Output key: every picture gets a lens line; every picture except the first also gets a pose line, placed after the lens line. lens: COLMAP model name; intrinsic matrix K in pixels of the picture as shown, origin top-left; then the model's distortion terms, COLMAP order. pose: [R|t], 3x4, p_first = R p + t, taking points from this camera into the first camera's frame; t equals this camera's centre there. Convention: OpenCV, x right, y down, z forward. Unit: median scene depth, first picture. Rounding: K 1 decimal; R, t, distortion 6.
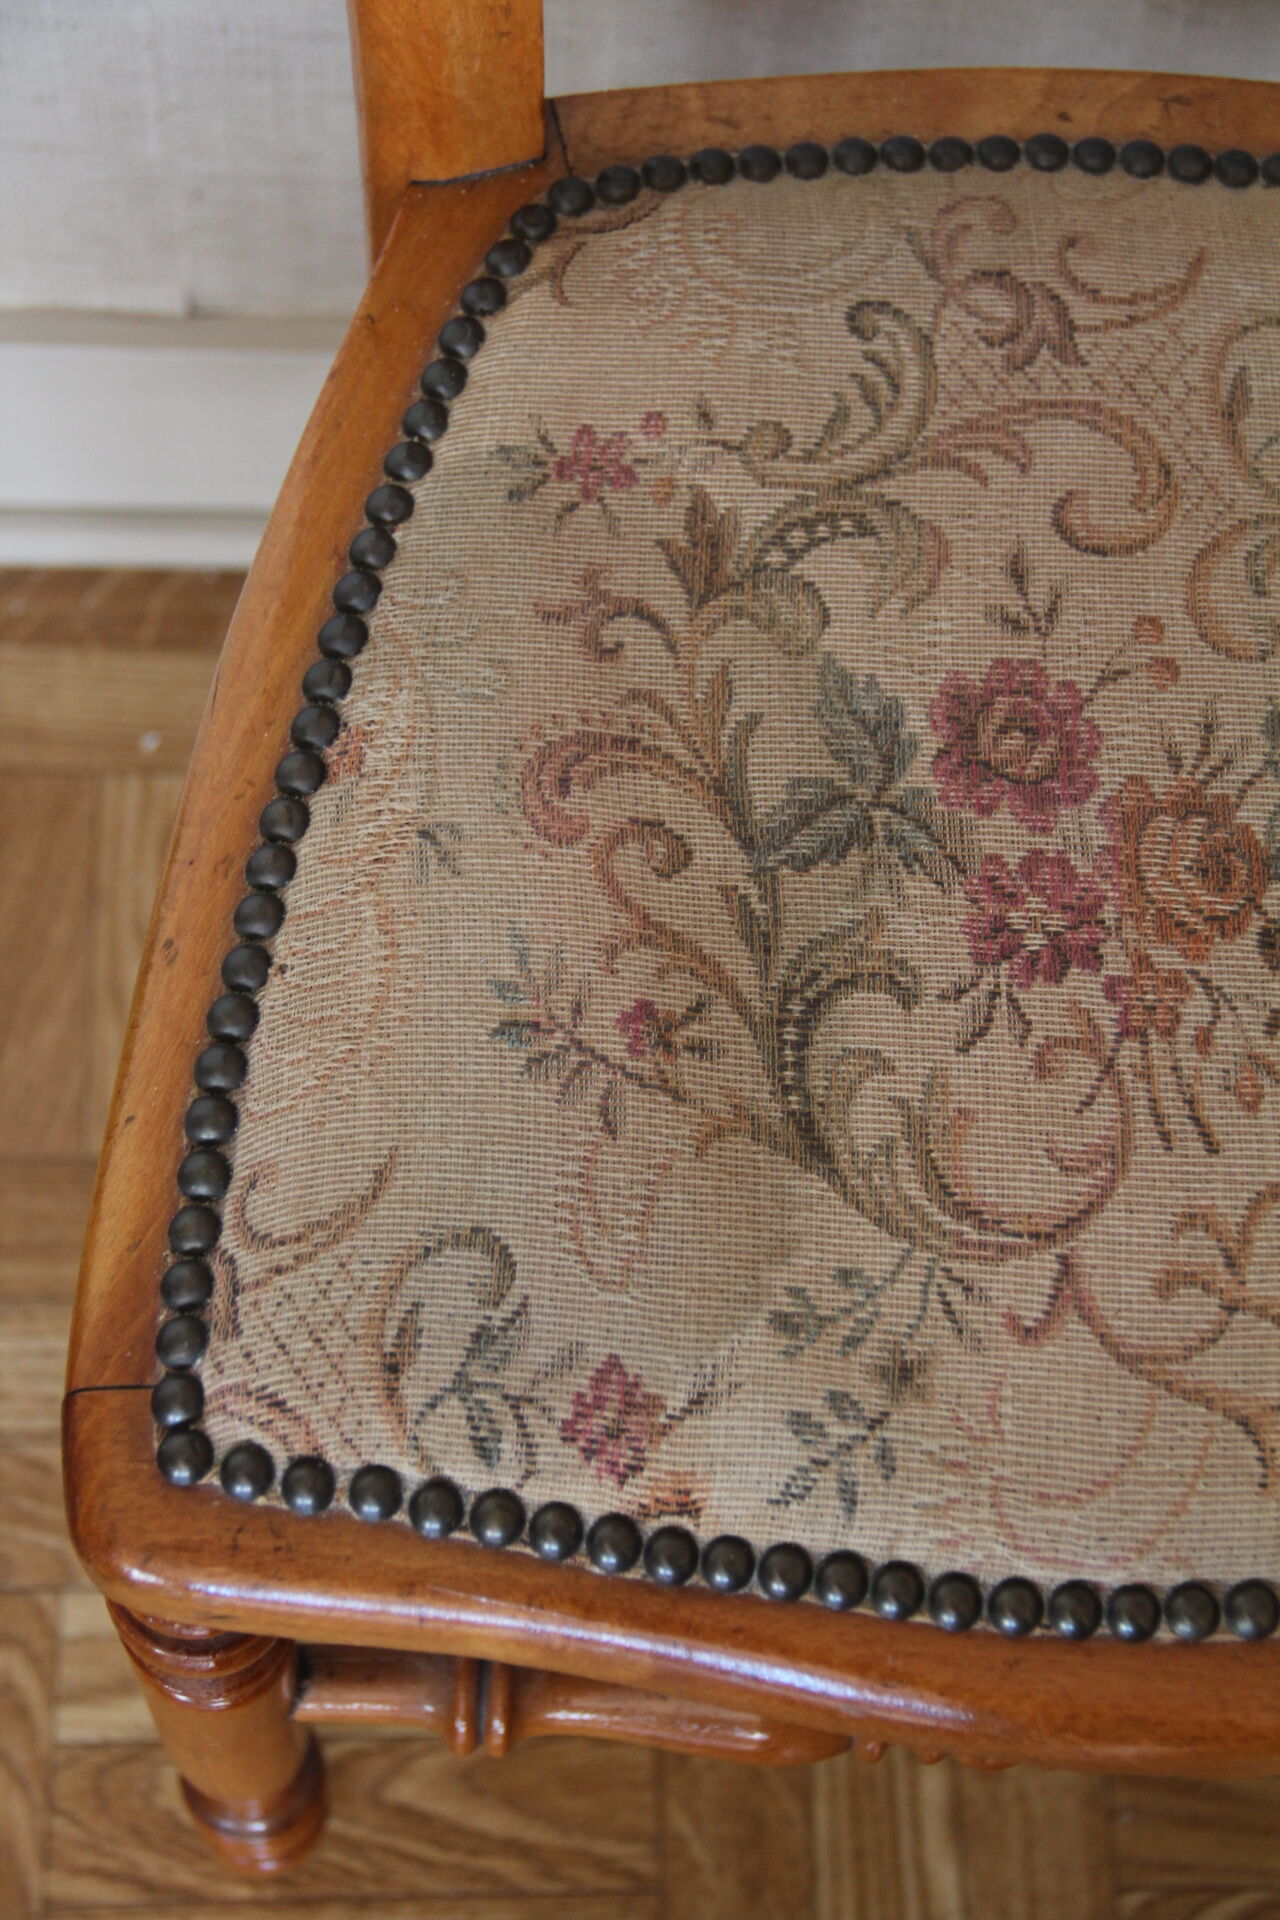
lens RADIAL K [[3269.1, 0, 647.2], [0, 3269.1, 943.0], [0, 0, 1]] dist [0.127108, 0.000000]
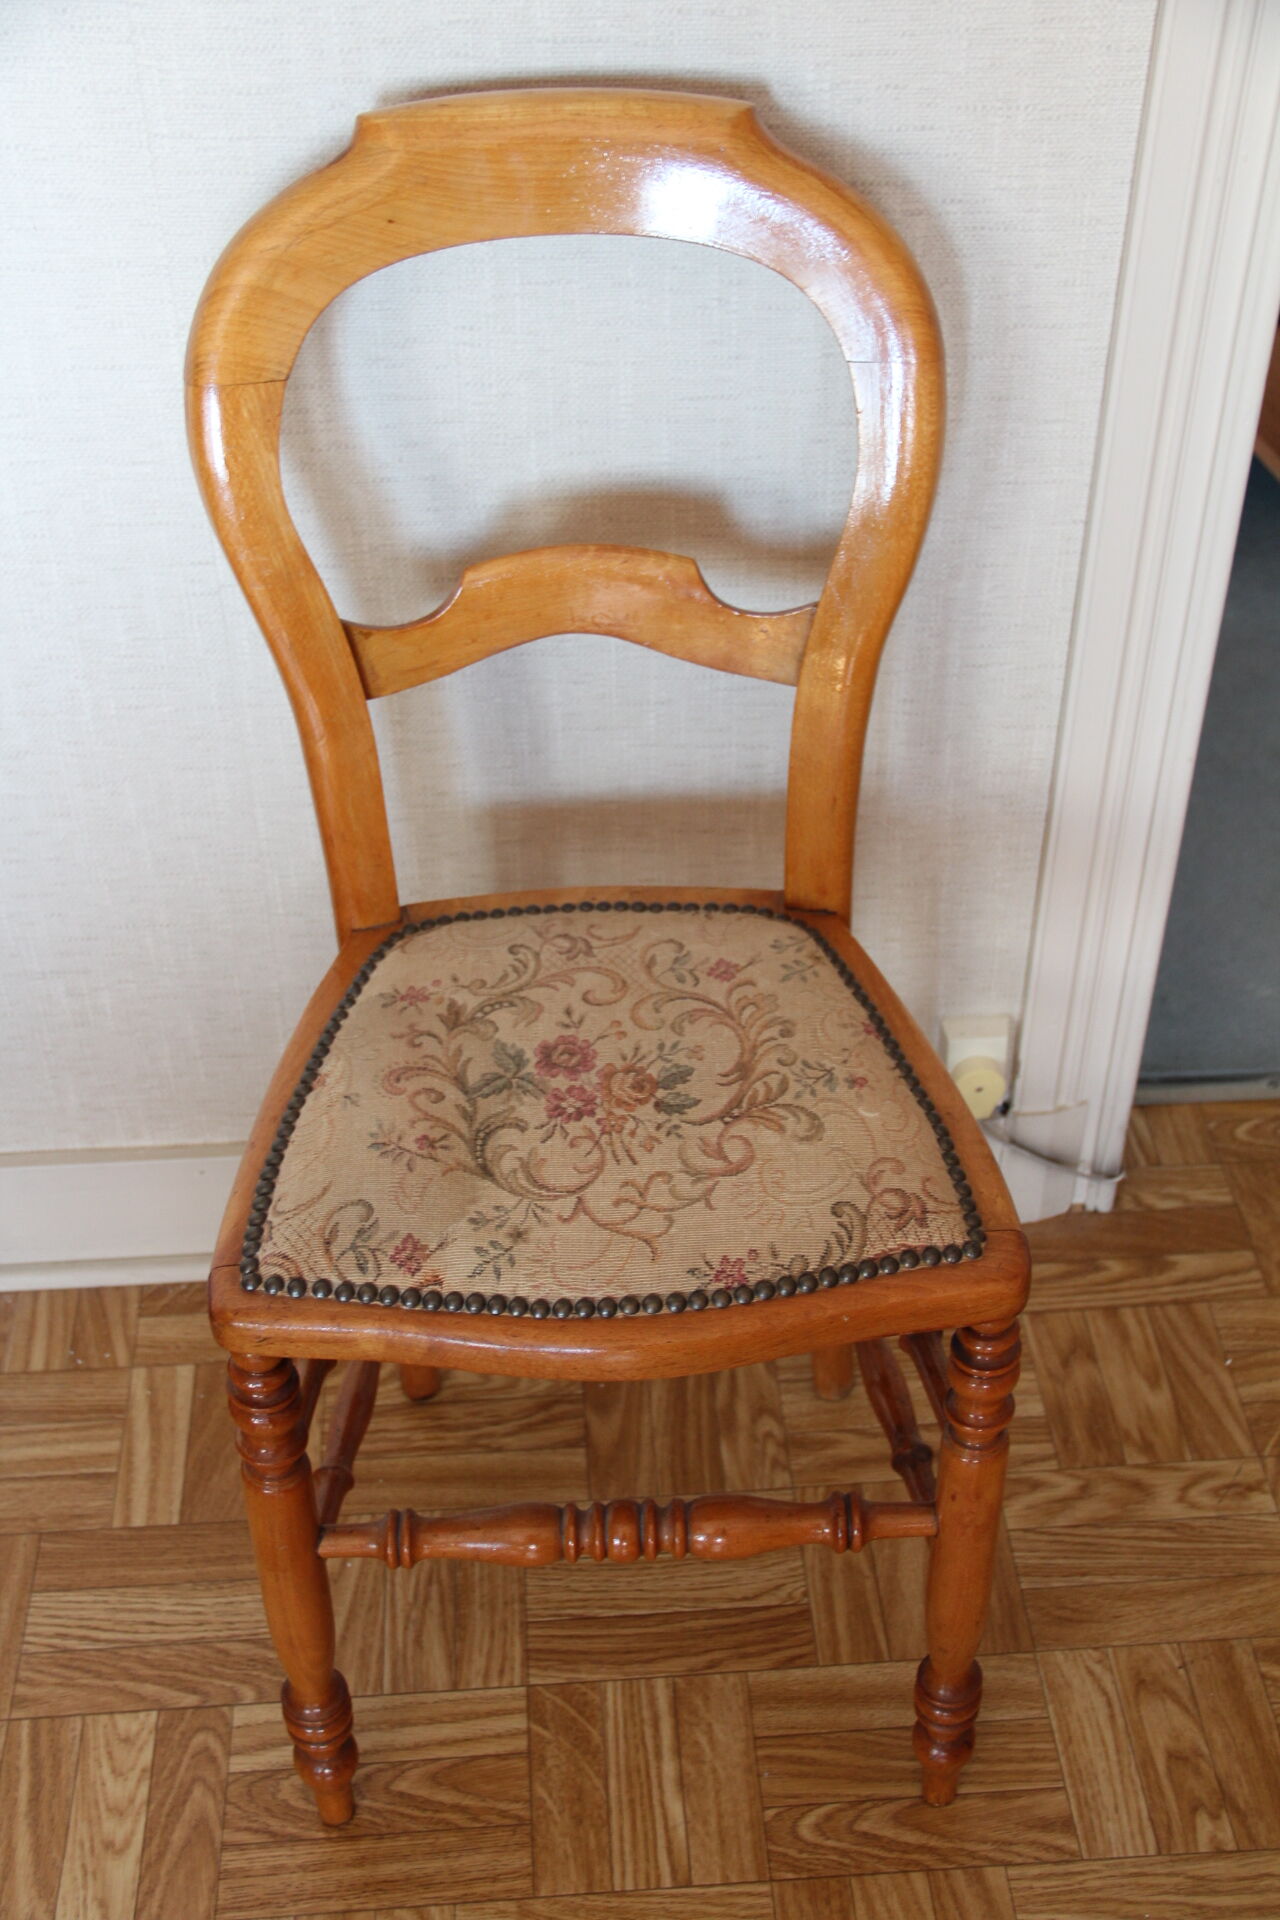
lens RADIAL K [[2174.9, 0, 643.1], [0, 2174.9, 963.5], [0, 0, 1]] dist [-0.001546, 0.000000]
pose [[0.996431, -0.084319, -0.003922, 0.188551], [0.072356, 0.877143, -0.474747, 0.724394], [0.043470, 0.472768, 0.880114, -0.612364]]
